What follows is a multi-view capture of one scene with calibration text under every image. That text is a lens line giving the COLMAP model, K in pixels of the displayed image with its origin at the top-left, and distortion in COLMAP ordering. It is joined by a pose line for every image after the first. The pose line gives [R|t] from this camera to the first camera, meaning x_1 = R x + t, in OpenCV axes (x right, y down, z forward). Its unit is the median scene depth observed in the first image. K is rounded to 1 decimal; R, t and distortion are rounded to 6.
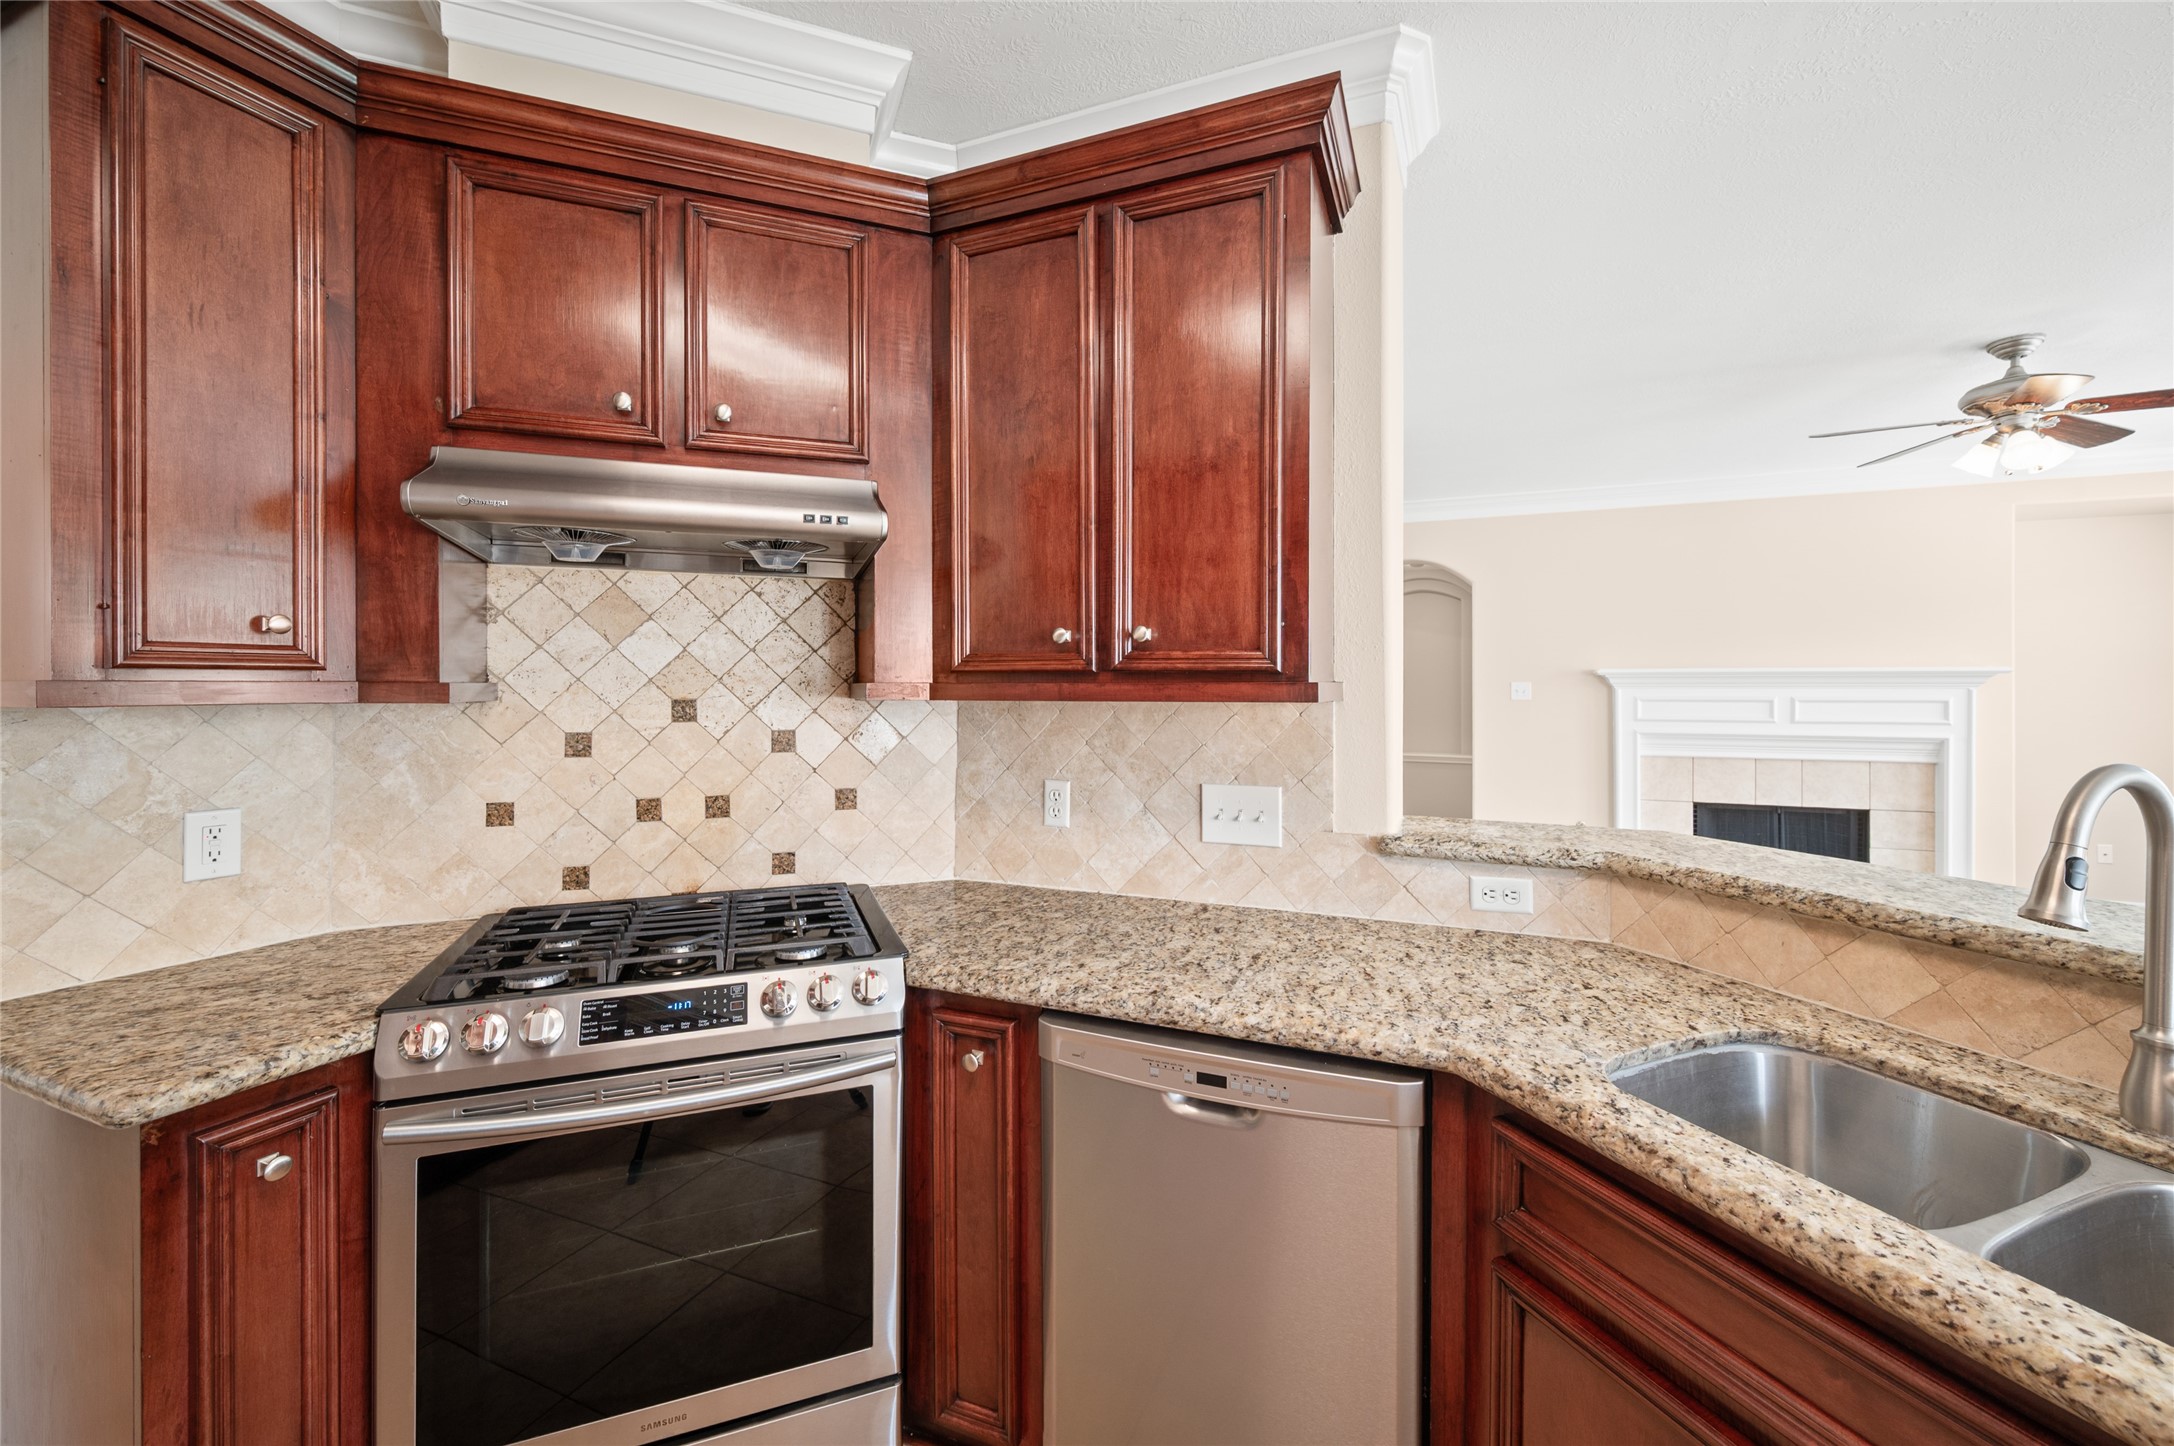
lens RADIAL K [[874.5, 0, 1100.8], [0, 874.5, 689.5], [0, 0, 1]] dist [-0.001587, -0.000269]
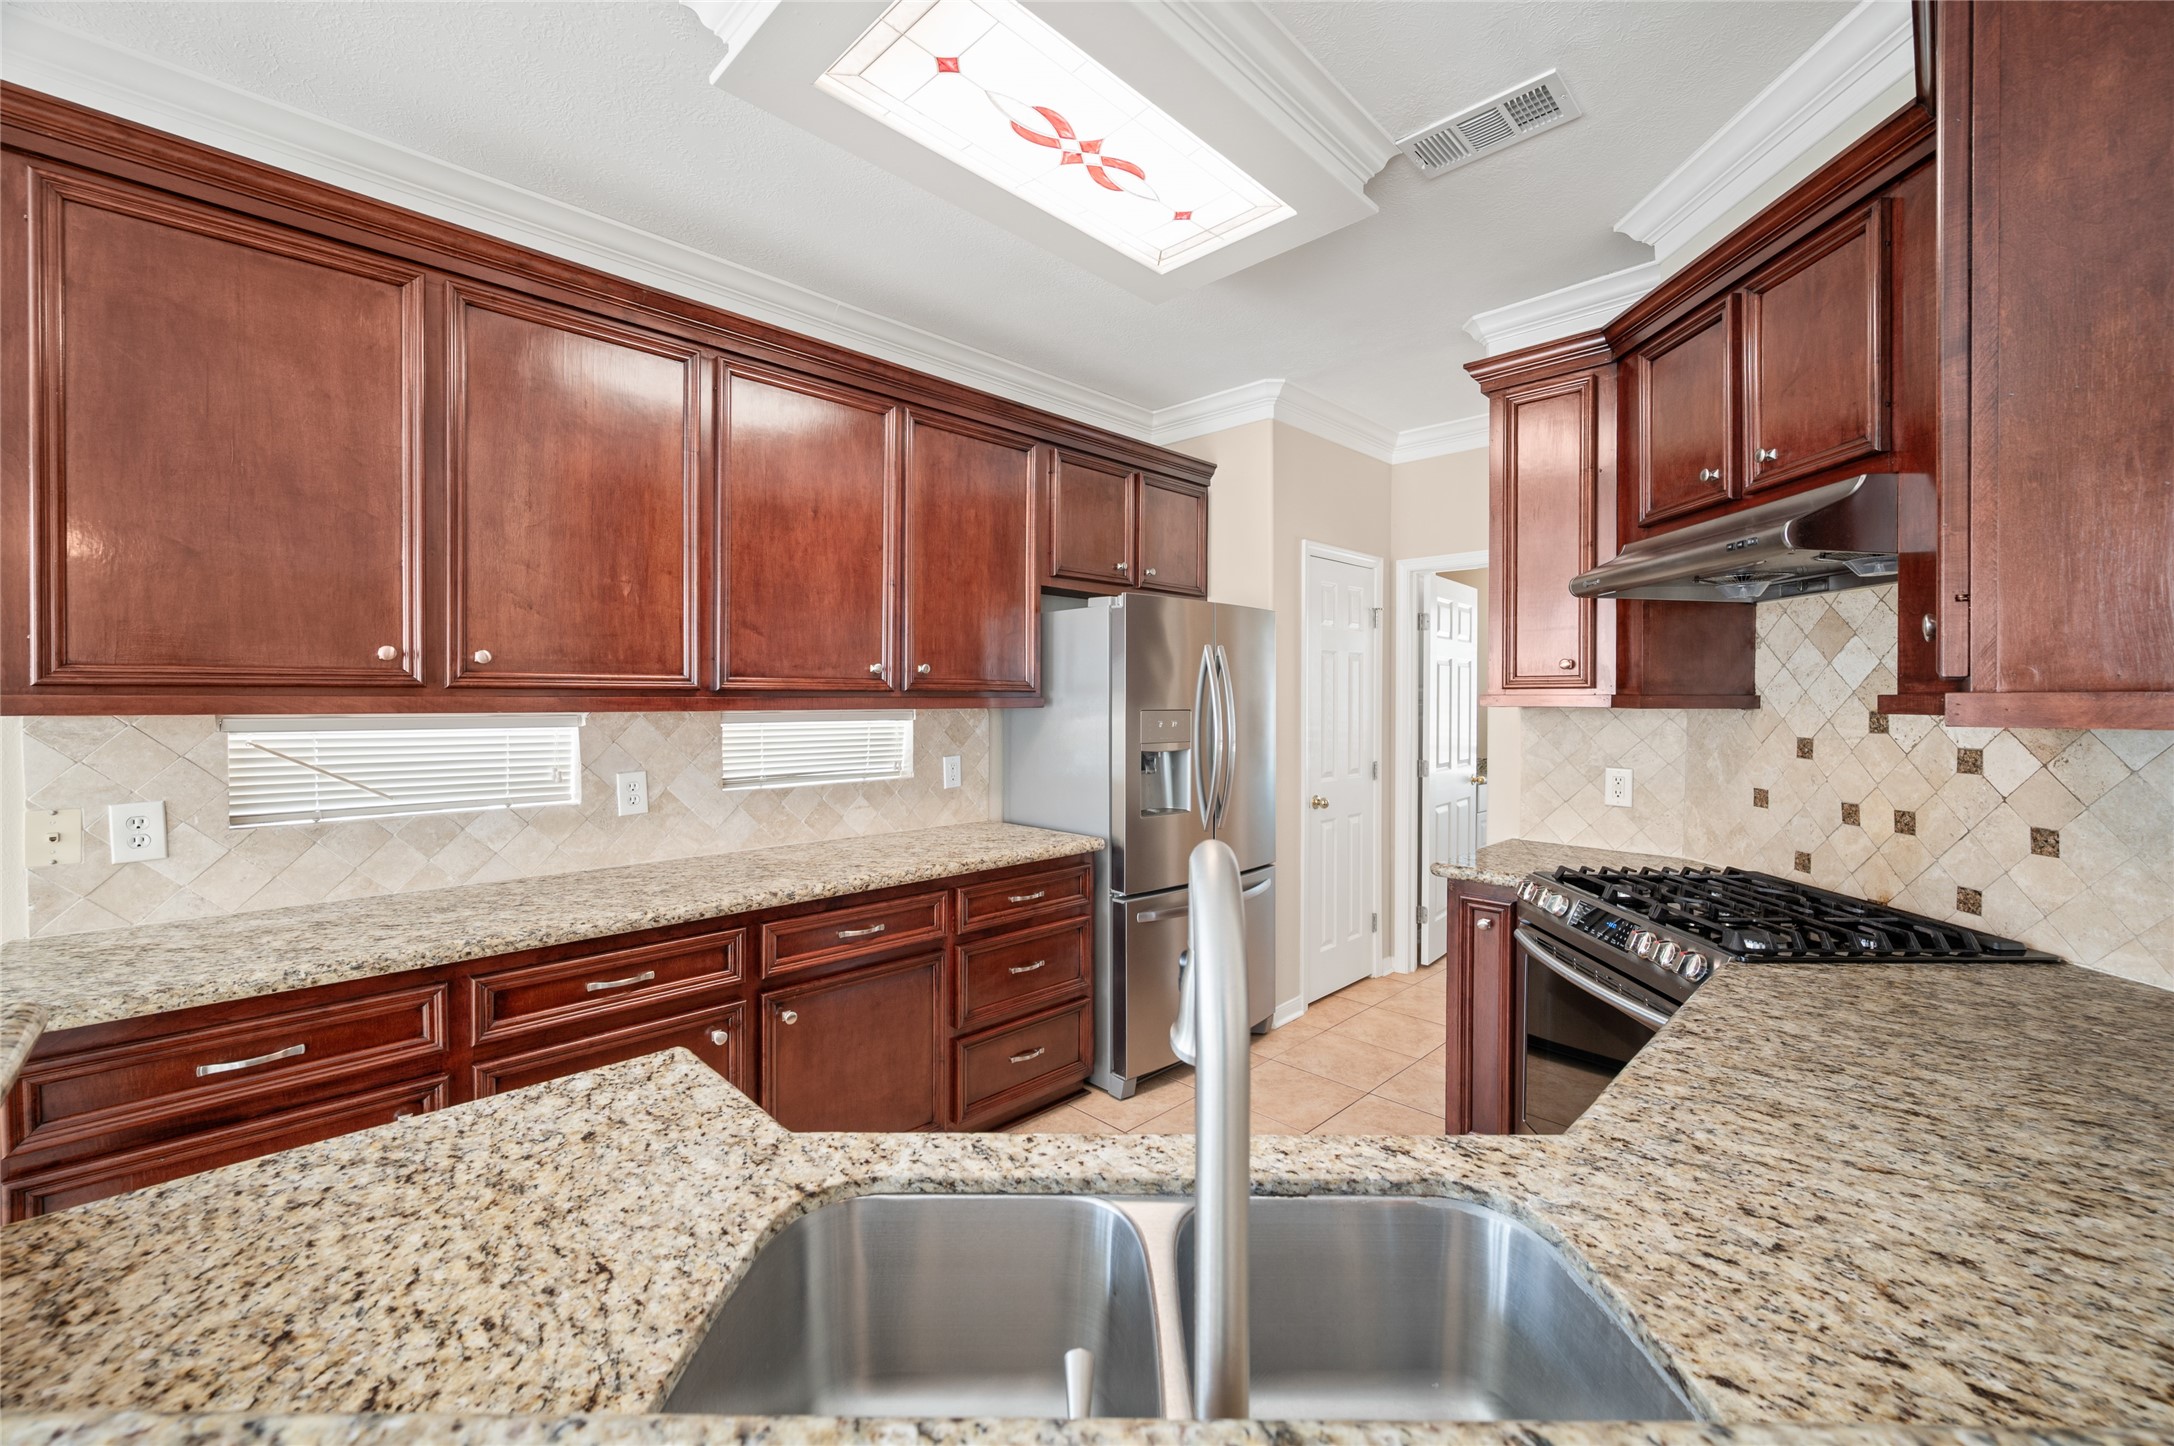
lens RADIAL K [[874.5, 0, 1092.1], [0, 874.5, 705.6], [0, 0, 1]] dist [-0.001587, -0.000269]
pose [[-0.378550, 0.009126, -0.925536, 0.865478], [-0.004446, 0.999922, 0.011678, -0.002960], [0.925570, 0.008536, -0.378480, 0.577670]]
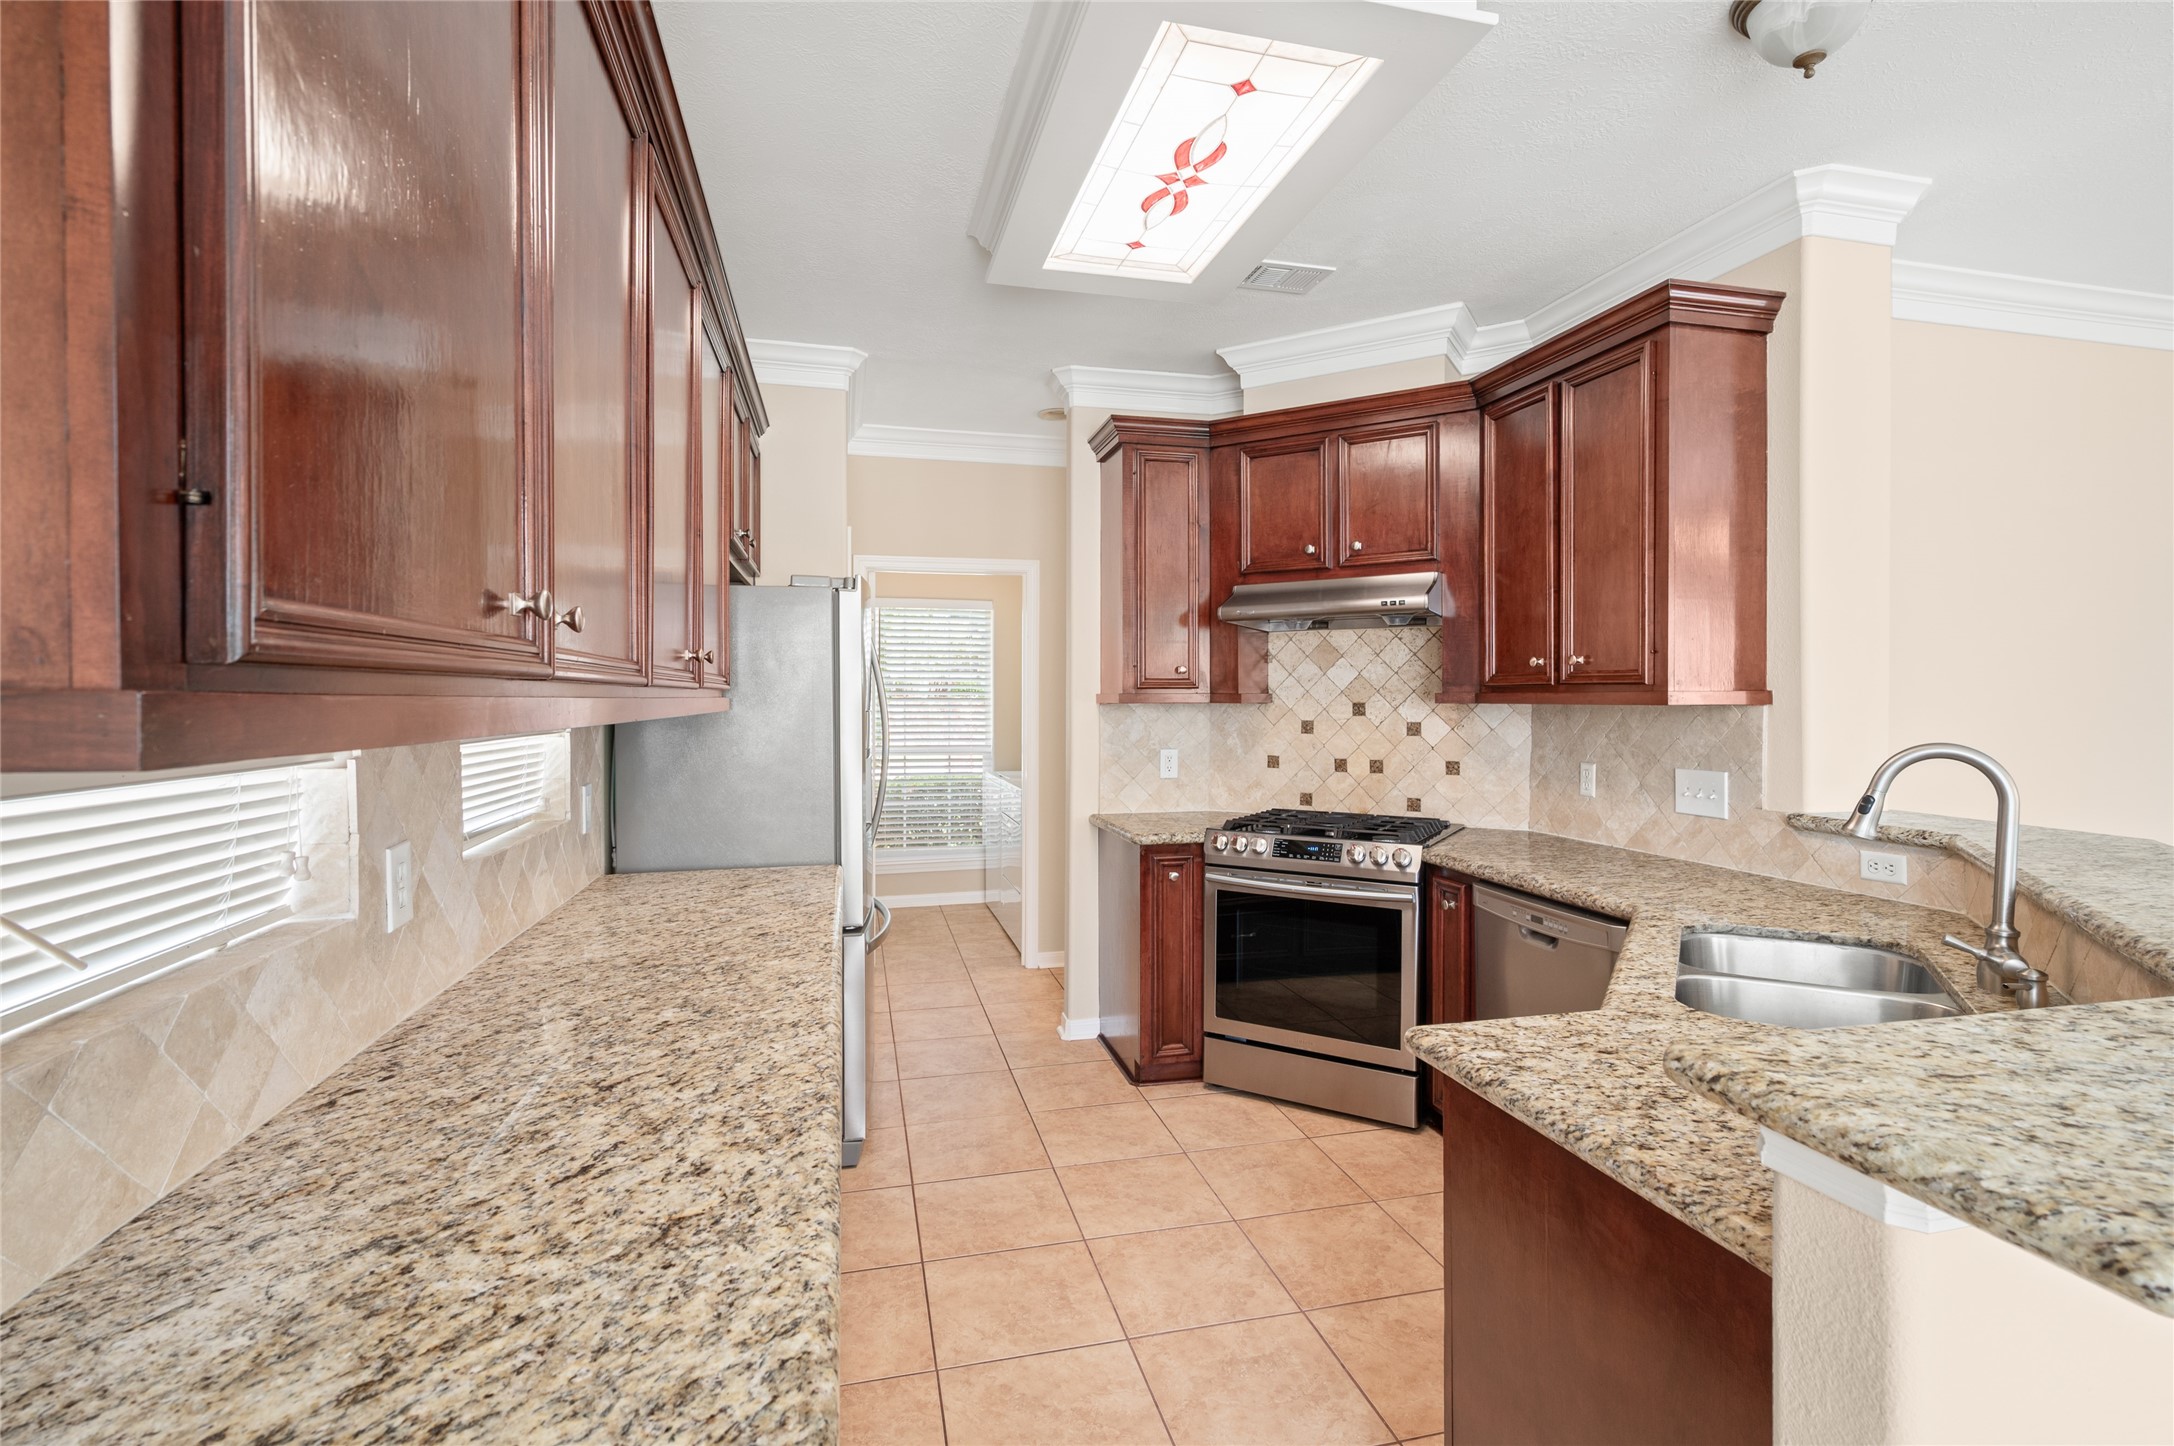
lens RADIAL K [[1011.7, 0, 1103.0], [0, 1011.7, 710.5], [0, 0, 1]] dist [-0.001121, 0.000351]
pose [[0.606504, 0.009997, -0.795018, 0.860718], [-0.000783, 0.999928, 0.011976, 0.003388], [0.795080, -0.006641, 0.606468, -0.654333]]
